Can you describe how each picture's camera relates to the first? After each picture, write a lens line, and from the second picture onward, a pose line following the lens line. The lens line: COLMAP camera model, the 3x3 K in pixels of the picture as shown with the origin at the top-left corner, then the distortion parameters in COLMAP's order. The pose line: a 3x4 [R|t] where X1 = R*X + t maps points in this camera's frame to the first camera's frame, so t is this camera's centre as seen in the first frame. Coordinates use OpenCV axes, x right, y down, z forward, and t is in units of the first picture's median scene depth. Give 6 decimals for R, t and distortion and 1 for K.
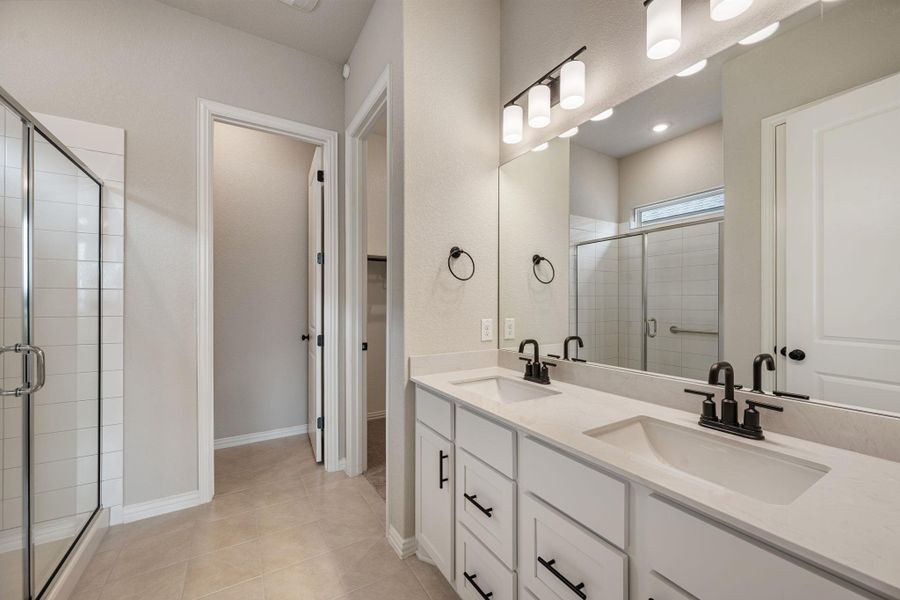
lens RADIAL K [[354.3, 0, 445.7], [0, 354.3, 298.8], [0, 0, 1]] dist [0.002297, 0.000214]
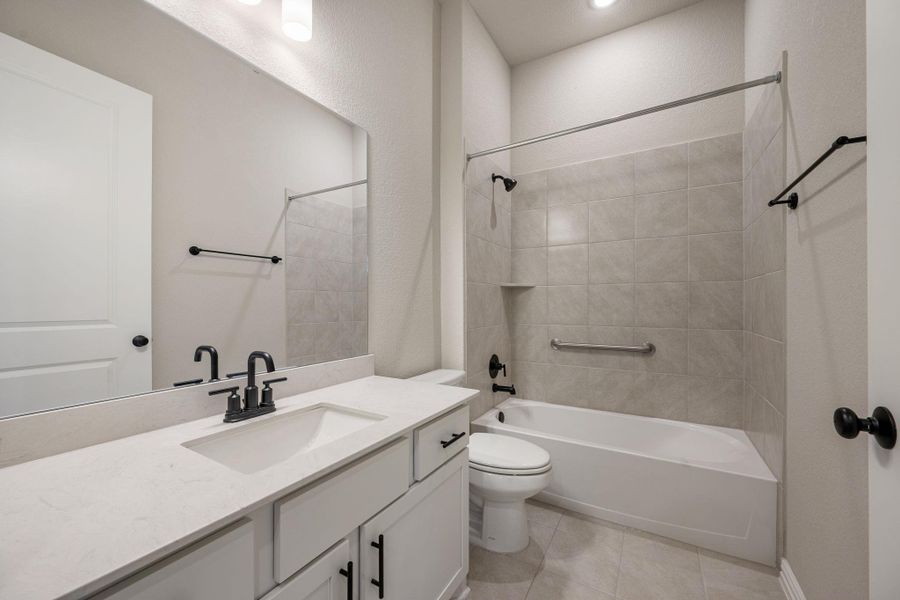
lens RADIAL K [[354.3, 0, 445.7], [0, 354.3, 298.8], [0, 0, 1]] dist [0.002297, 0.000214]
pose [[-0.472560, 0.020147, 0.881068, -0.469319], [-0.007536, 0.999610, -0.026899, 0.046477], [-0.881266, -0.019351, -0.472223, 1.073454]]
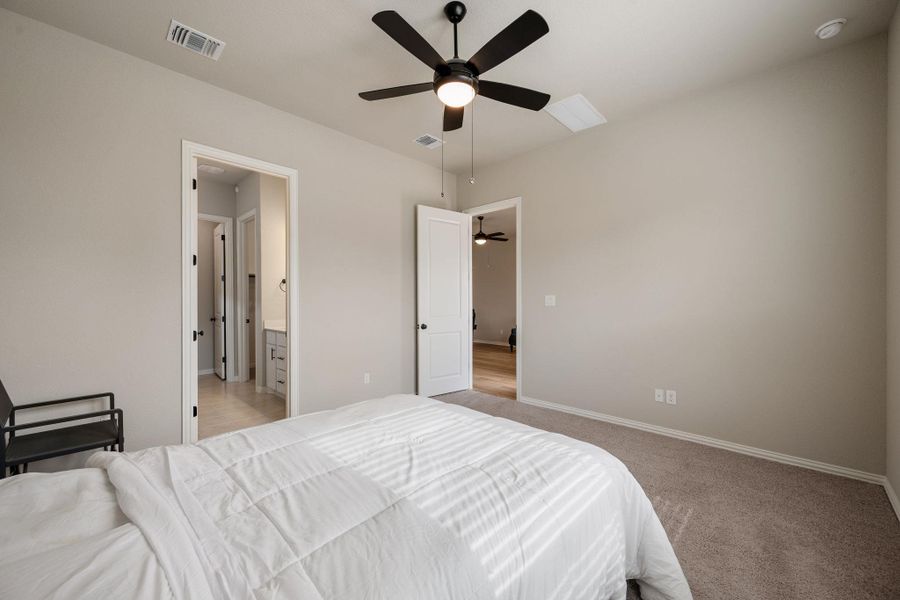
lens RADIAL K [[354.3, 0, 445.7], [0, 354.3, 298.8], [0, 0, 1]] dist [0.002297, 0.000214]
pose [[0.968885, -0.004325, 0.247475, 0.366469], [0.001784, 0.999943, 0.010489, -0.014421], [-0.247506, -0.009722, 0.968838, -1.248818]]
